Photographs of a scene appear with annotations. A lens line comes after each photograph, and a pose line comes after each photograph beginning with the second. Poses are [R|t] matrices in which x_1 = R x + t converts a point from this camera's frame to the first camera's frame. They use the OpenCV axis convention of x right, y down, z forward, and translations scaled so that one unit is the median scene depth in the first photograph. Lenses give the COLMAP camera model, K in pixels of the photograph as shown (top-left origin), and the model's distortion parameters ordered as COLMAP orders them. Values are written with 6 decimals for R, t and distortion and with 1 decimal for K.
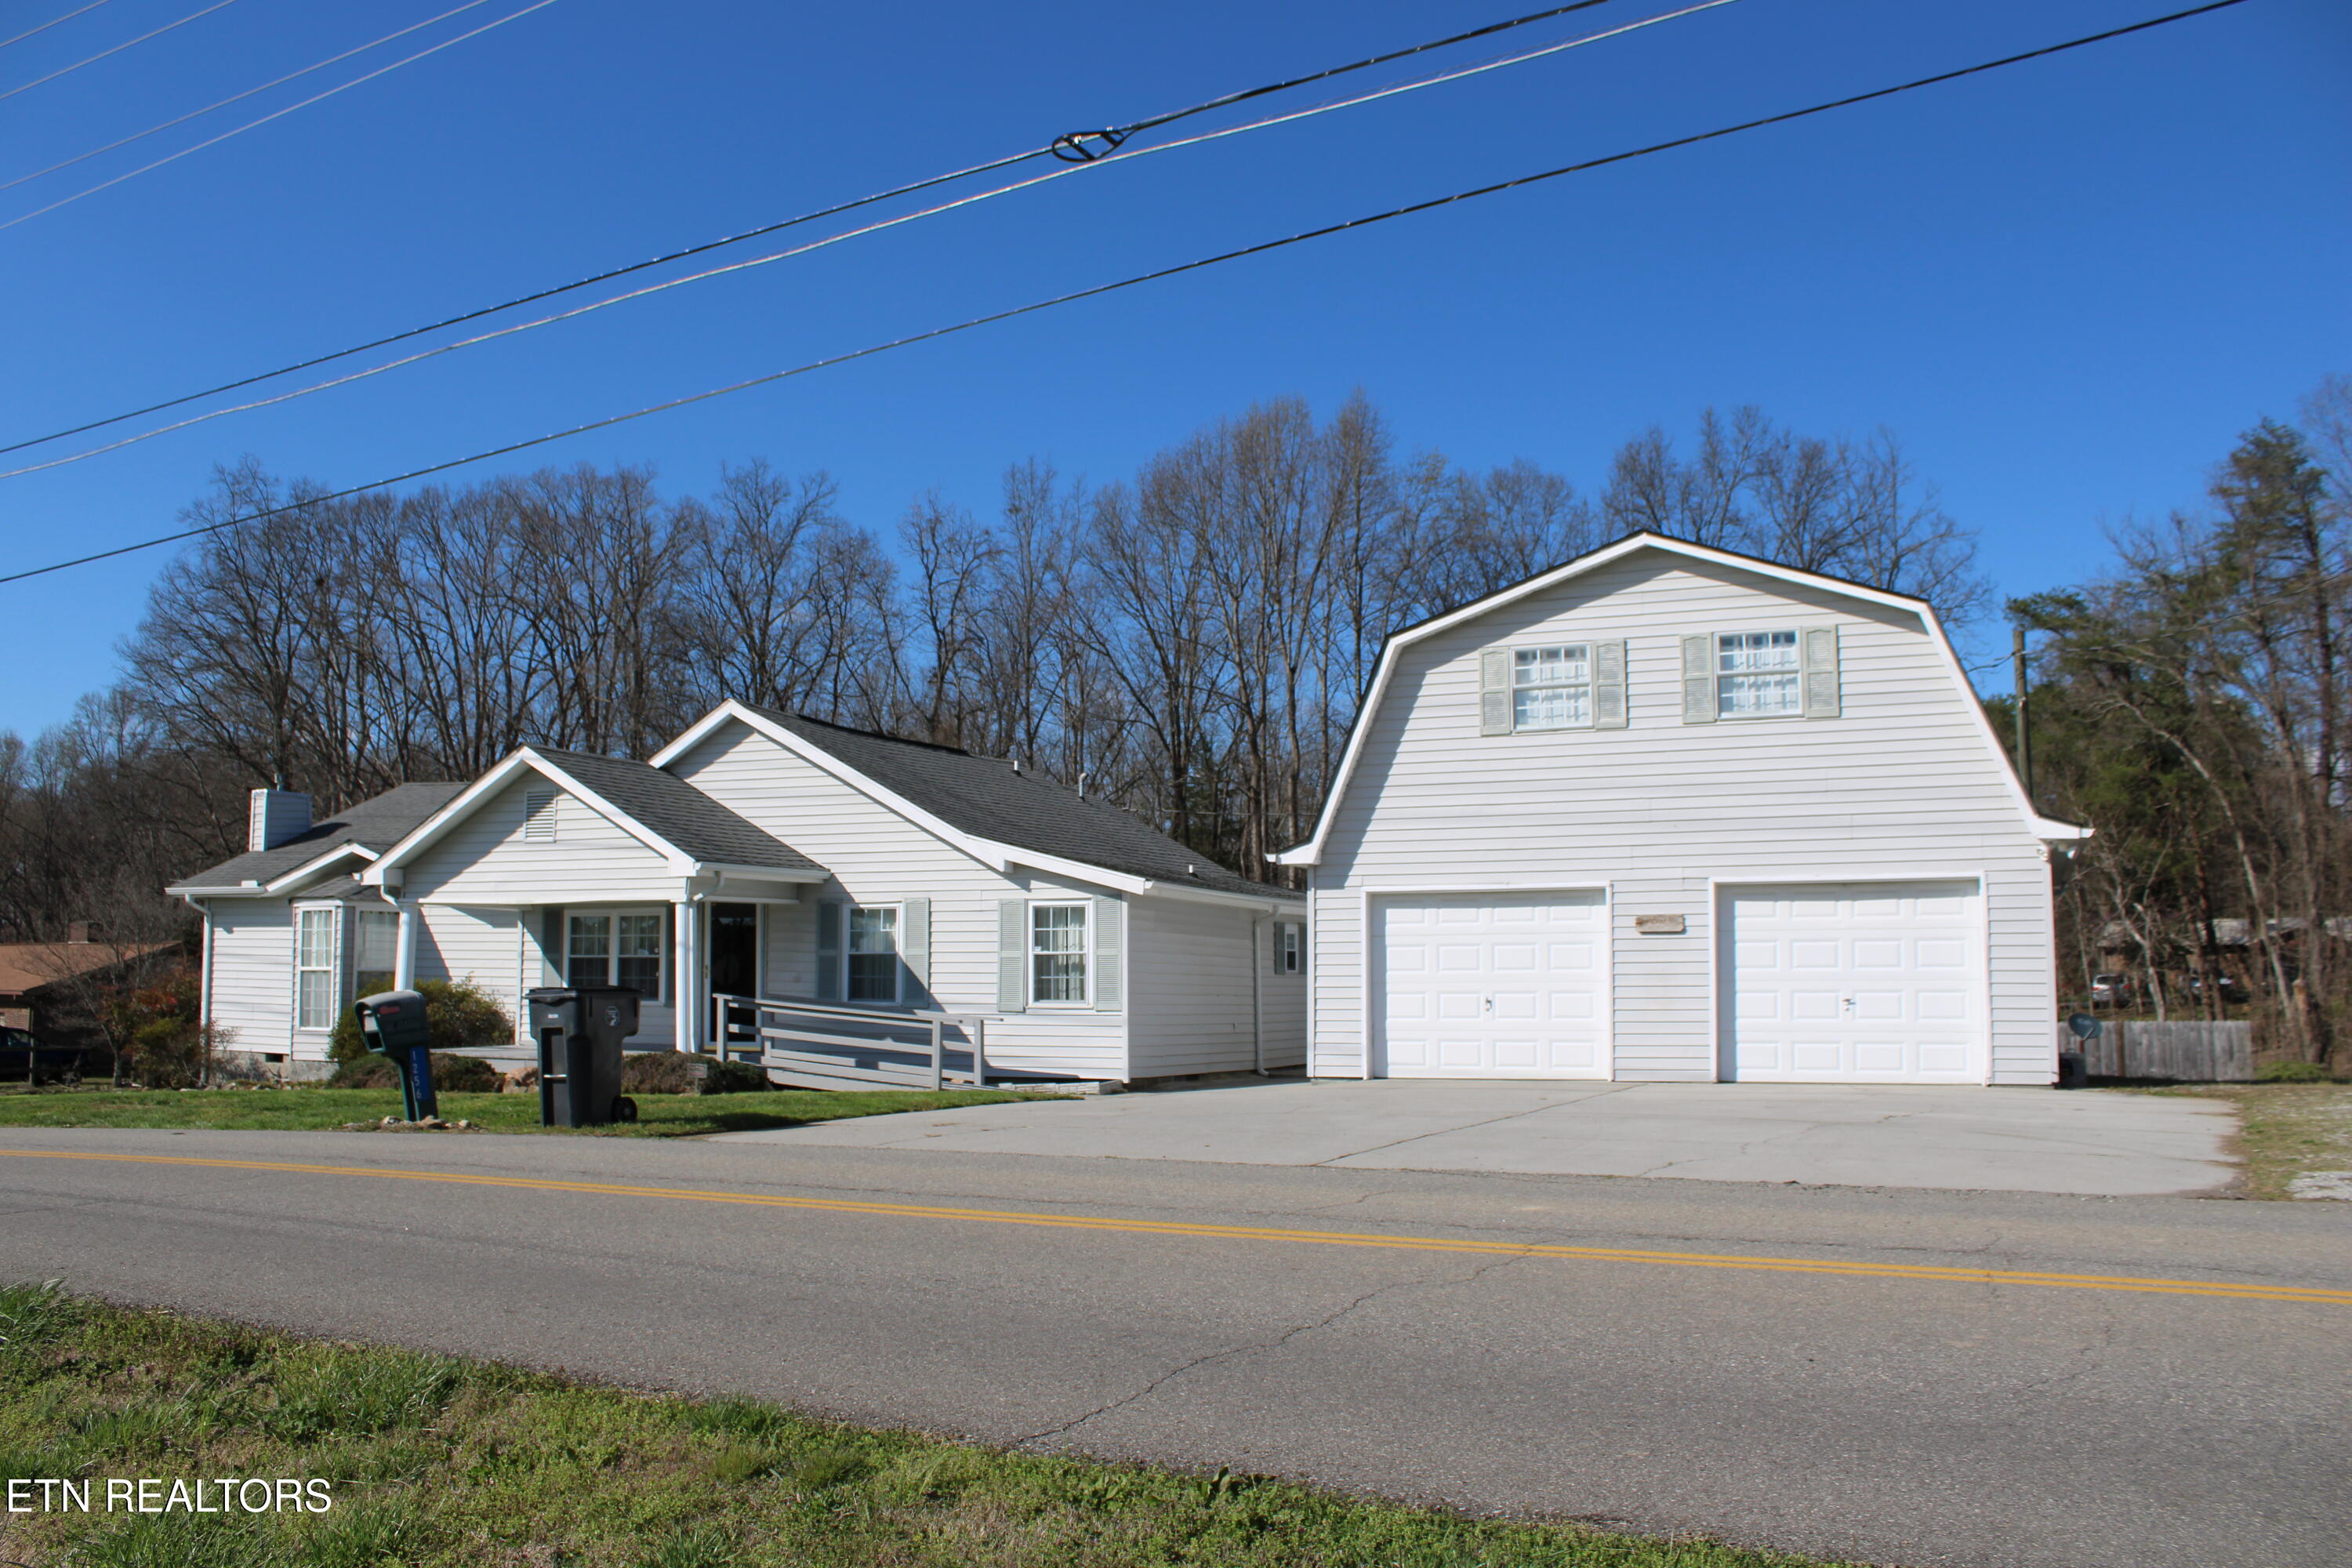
lens RADIAL K [[2025.4, 0, 1173.6], [0, 2025.4, 708.3], [0, 0, 1]] dist [-0.152167, 0.000868]
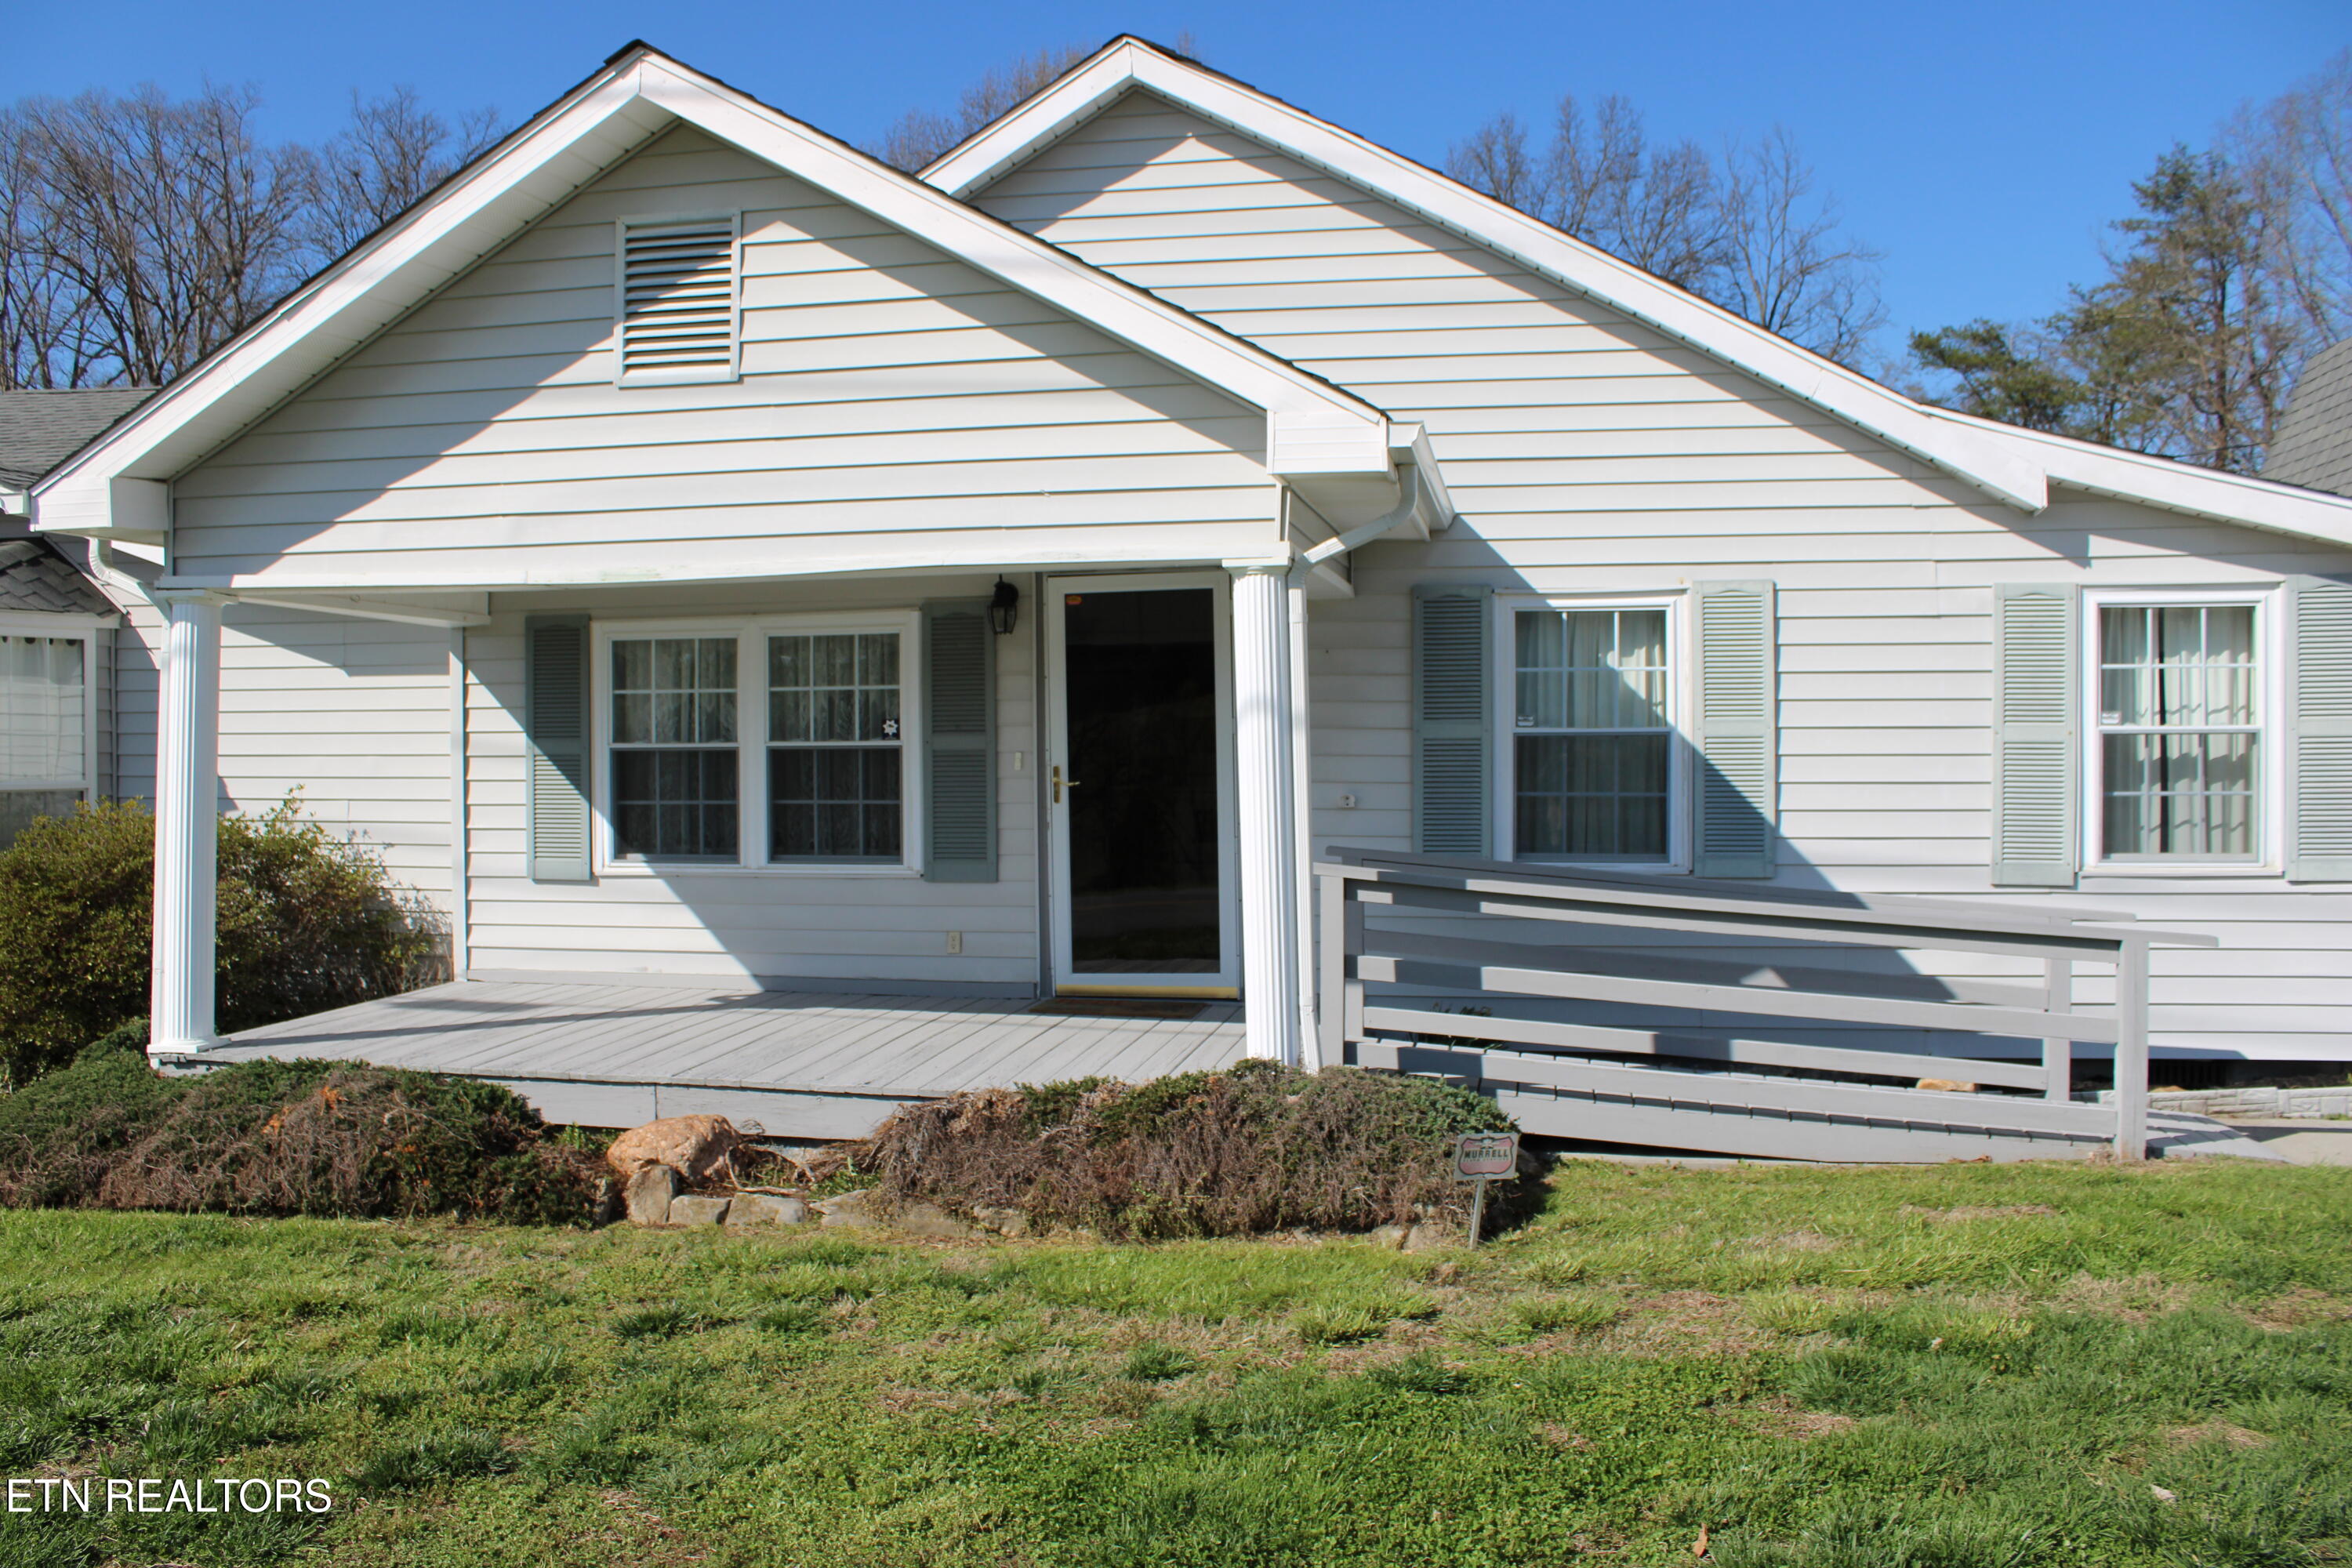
lens RADIAL K [[1959.5, 0, 1164.9], [0, 1959.5, 786.5], [0, 0, 1]] dist [-0.145839, 0.135390]
pose [[0.974583, -0.008555, 0.223863, -0.308149], [-0.026086, 0.988140, 0.151326, 0.080352], [-0.222502, -0.153319, 0.962801, 0.677163]]
